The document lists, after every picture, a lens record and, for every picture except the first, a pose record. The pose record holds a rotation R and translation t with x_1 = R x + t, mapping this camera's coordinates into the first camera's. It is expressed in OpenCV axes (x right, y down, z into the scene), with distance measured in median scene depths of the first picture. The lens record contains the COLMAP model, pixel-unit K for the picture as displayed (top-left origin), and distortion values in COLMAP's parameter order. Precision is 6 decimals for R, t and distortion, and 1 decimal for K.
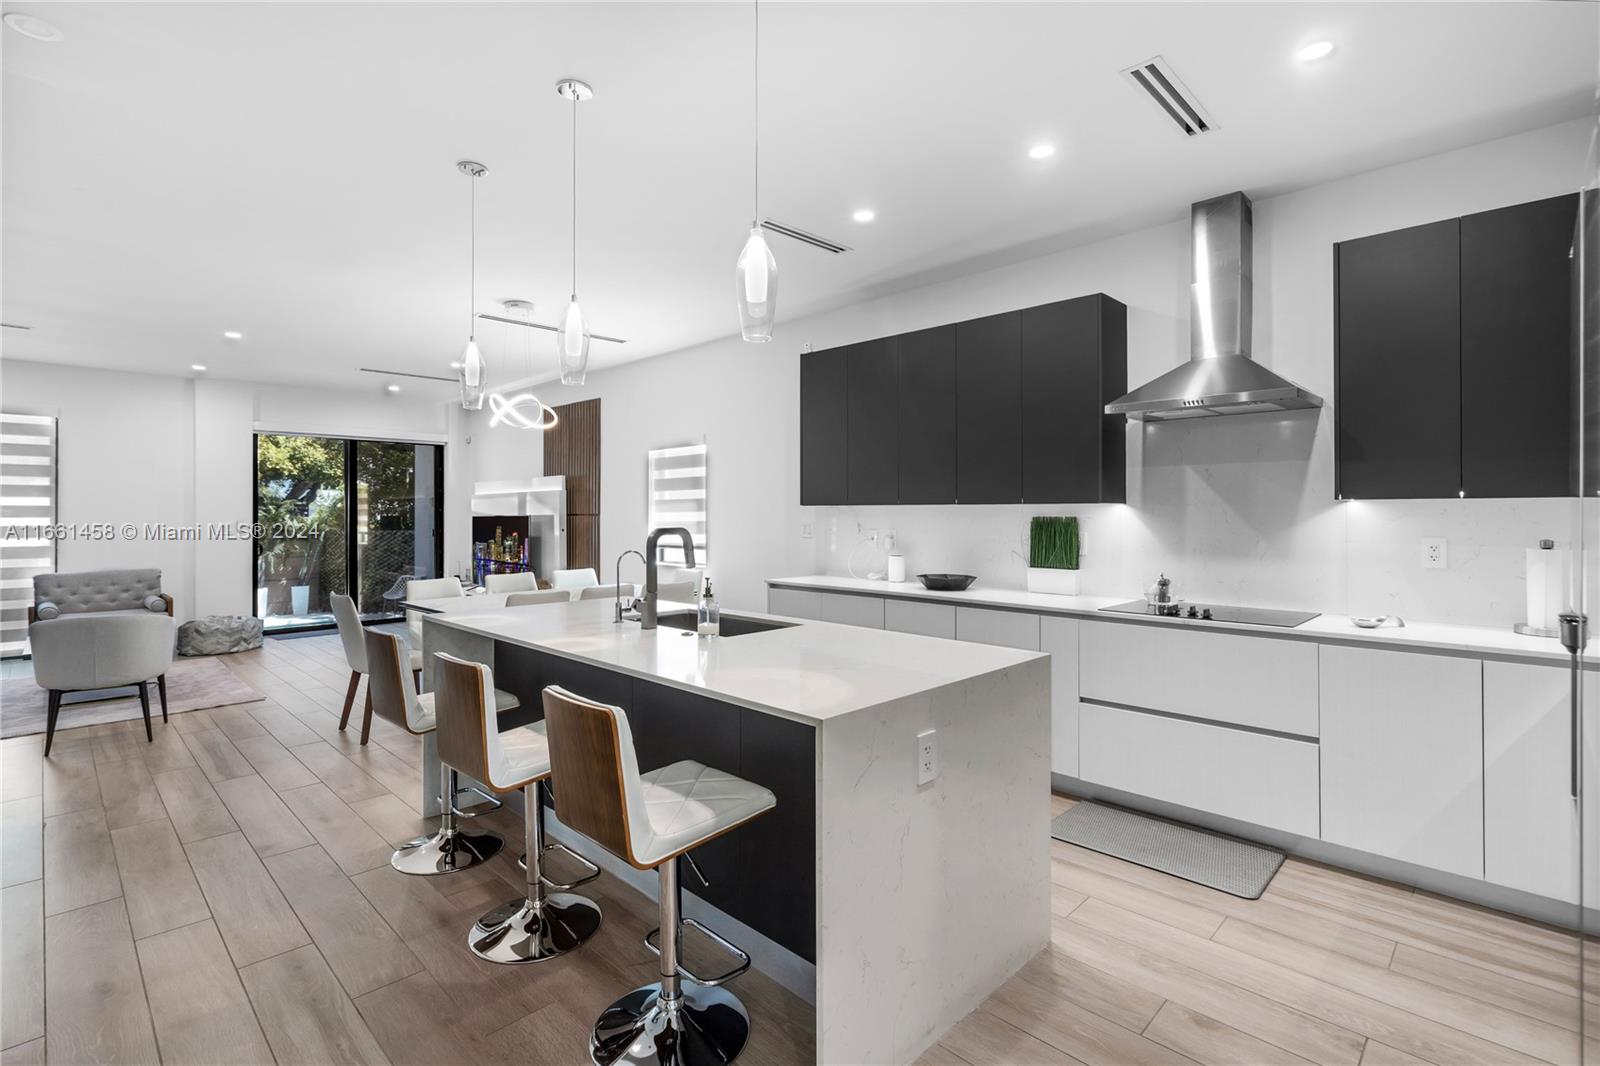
lens RADIAL K [[751.4, 0, 800.3], [0, 751.4, 521.3], [0, 0, 1]] dist [0.001213, -0.000167]
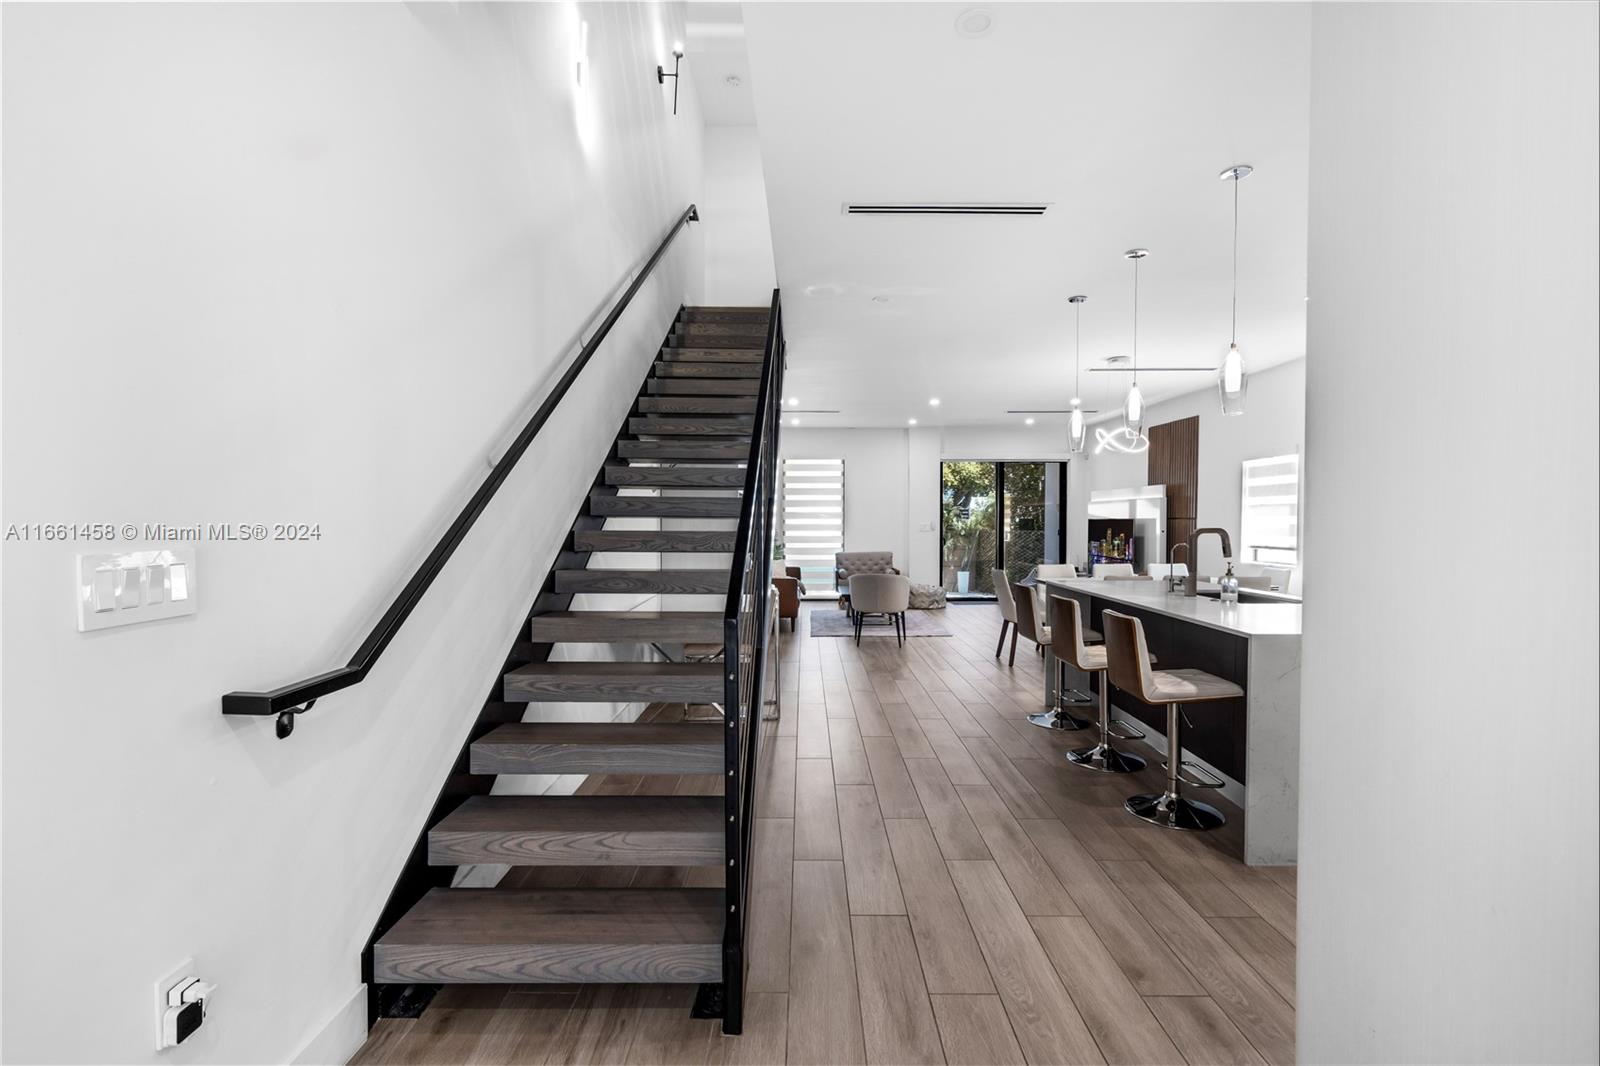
lens RADIAL K [[751.4, 0, 800.3], [0, 751.4, 521.3], [0, 0, 1]] dist [0.001213, -0.000167]
pose [[0.703577, 0.006974, -0.710585, 0.115025], [-0.010103, 0.999949, -0.000189, 0.001489], [0.710548, 0.007311, 0.703611, -0.216245]]
